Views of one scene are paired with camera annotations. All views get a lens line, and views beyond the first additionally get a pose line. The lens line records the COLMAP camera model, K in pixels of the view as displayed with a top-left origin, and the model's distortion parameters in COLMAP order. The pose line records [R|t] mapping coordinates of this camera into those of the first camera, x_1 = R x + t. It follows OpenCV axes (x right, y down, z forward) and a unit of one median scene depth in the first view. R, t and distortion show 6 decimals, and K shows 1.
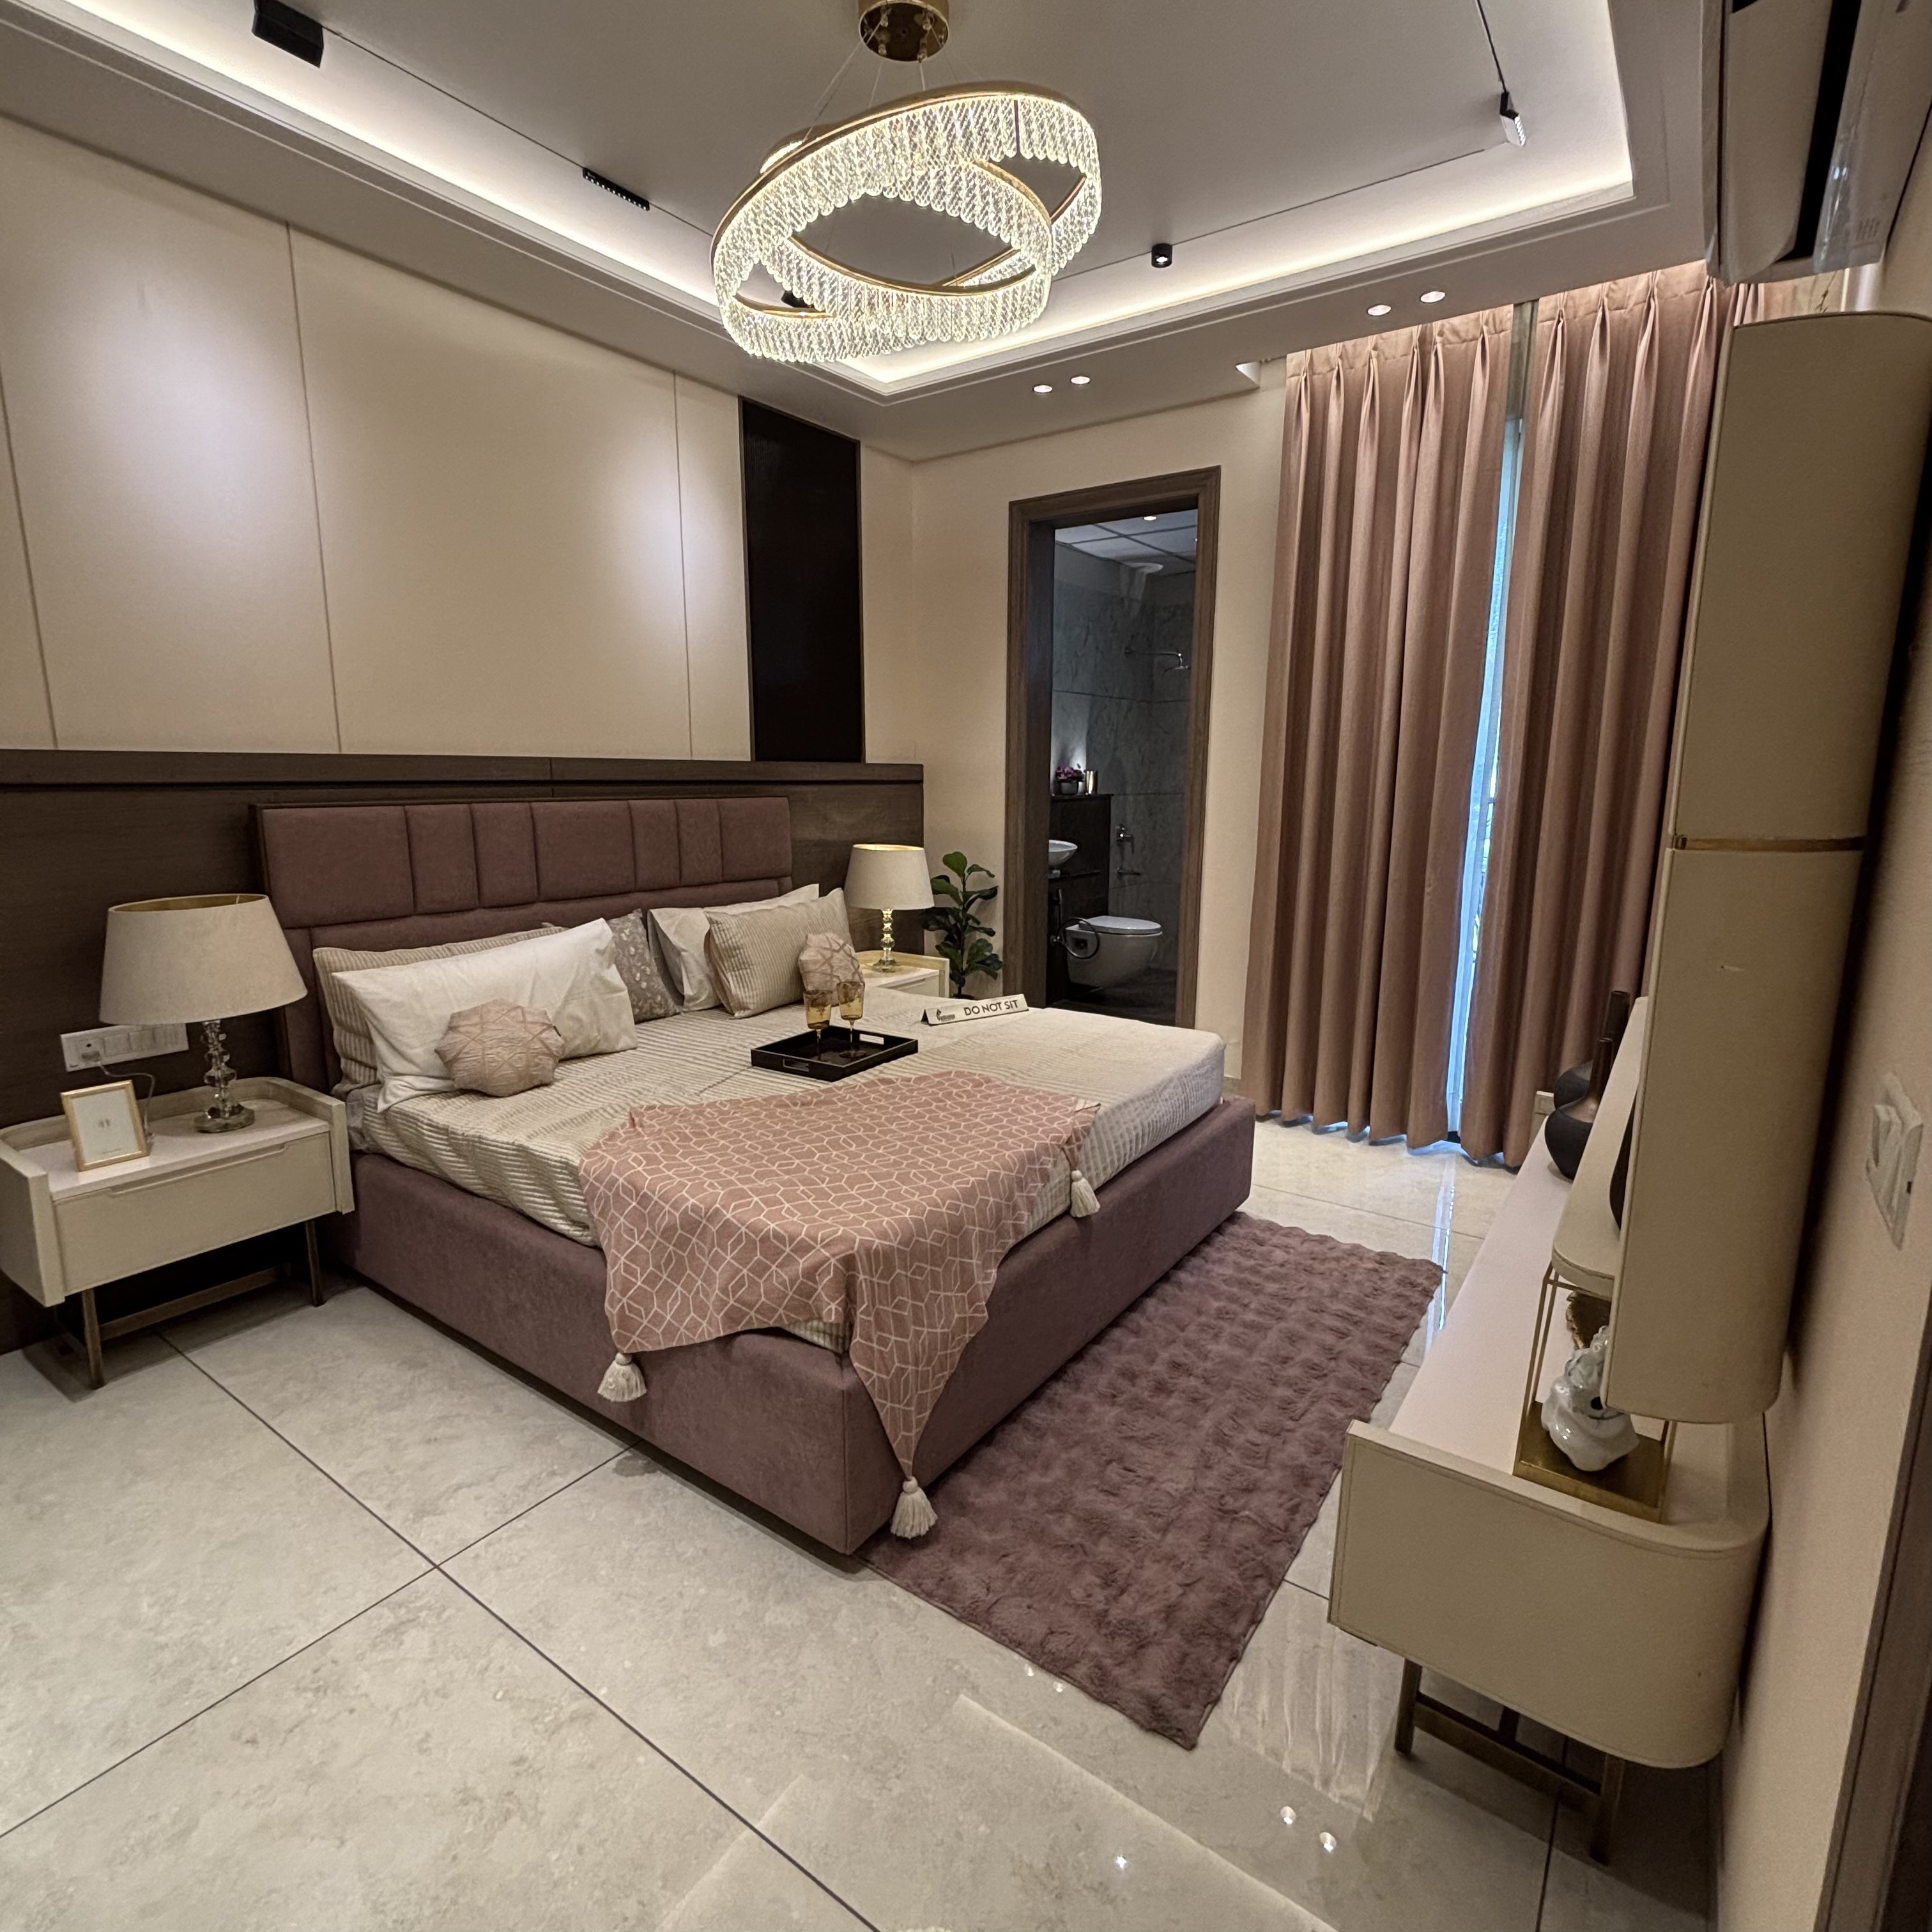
lens RADIAL K [[1043.0, 0, 965.2], [0, 1043.0, 967.5], [0, 0, 1]] dist [-0.000297, -0.000594]
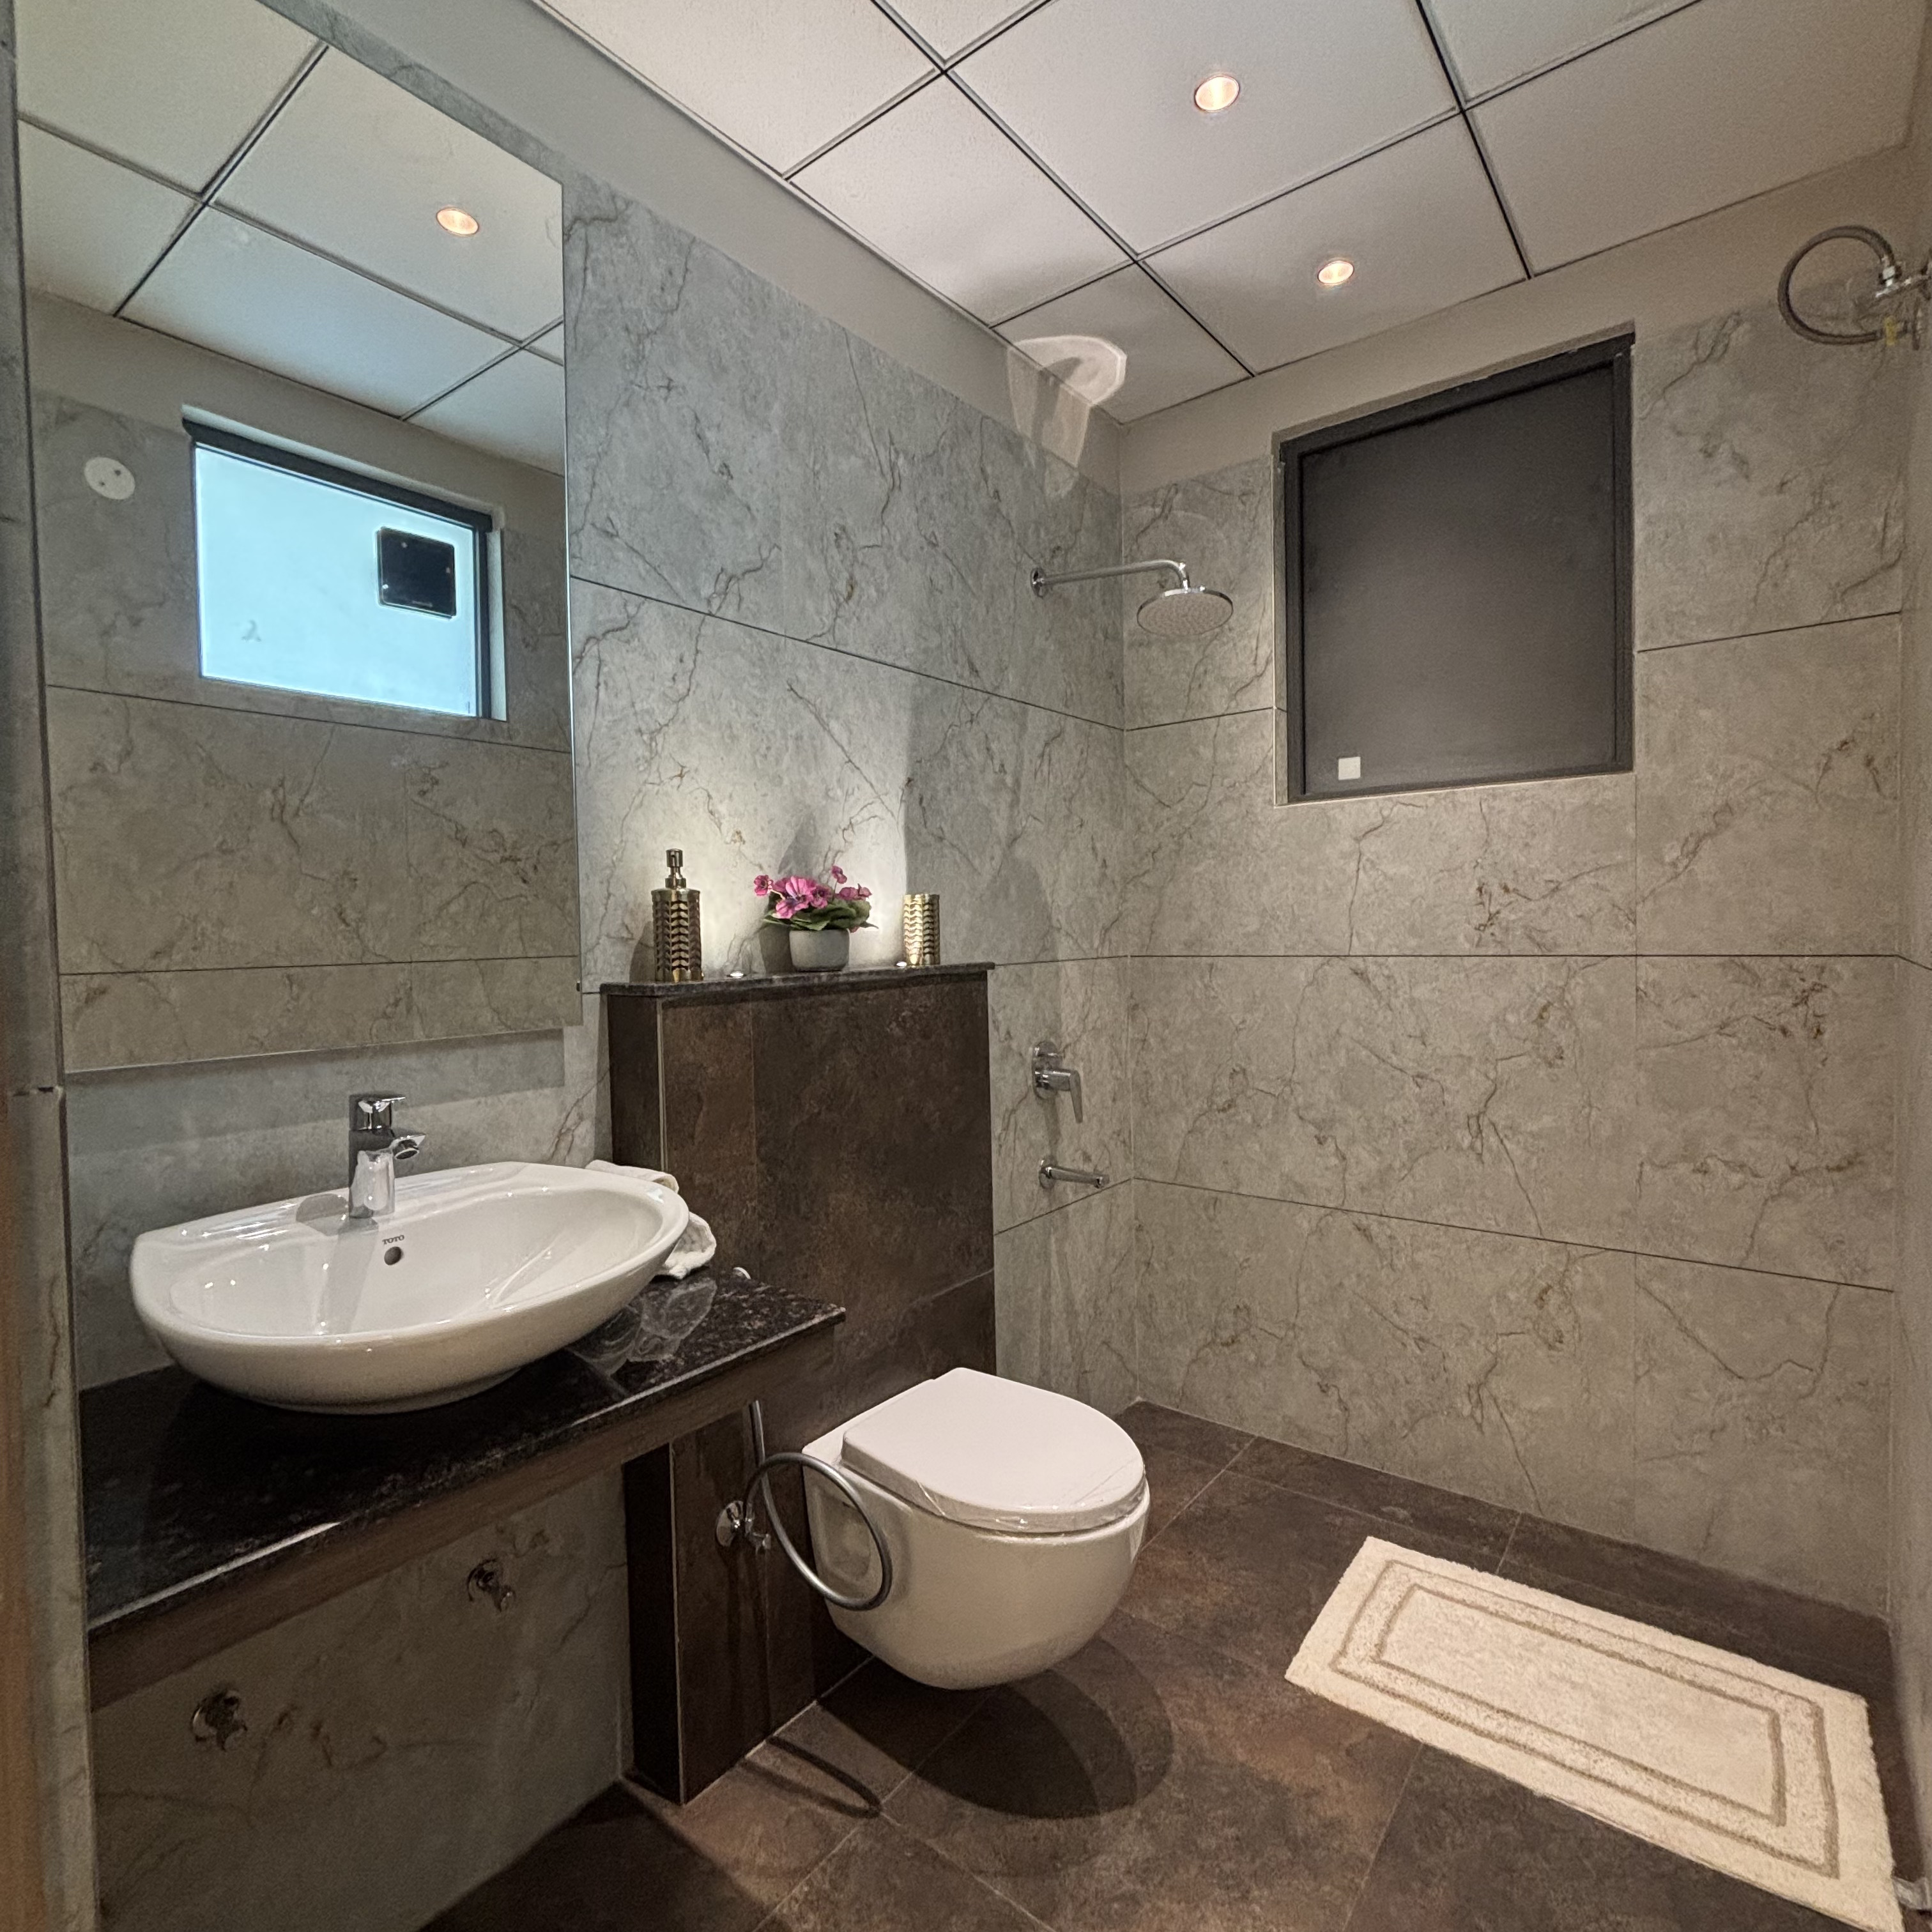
lens RADIAL K [[1043.0, 0, 964.3], [0, 1043.0, 960.9], [0, 0, 1]] dist [-0.000297, -0.000594]
pose [[0.998575, -0.022644, -0.048327, 0.140315], [0.014776, 0.987434, -0.157339, -0.109356], [0.051282, 0.156401, 0.986361, 0.639480]]
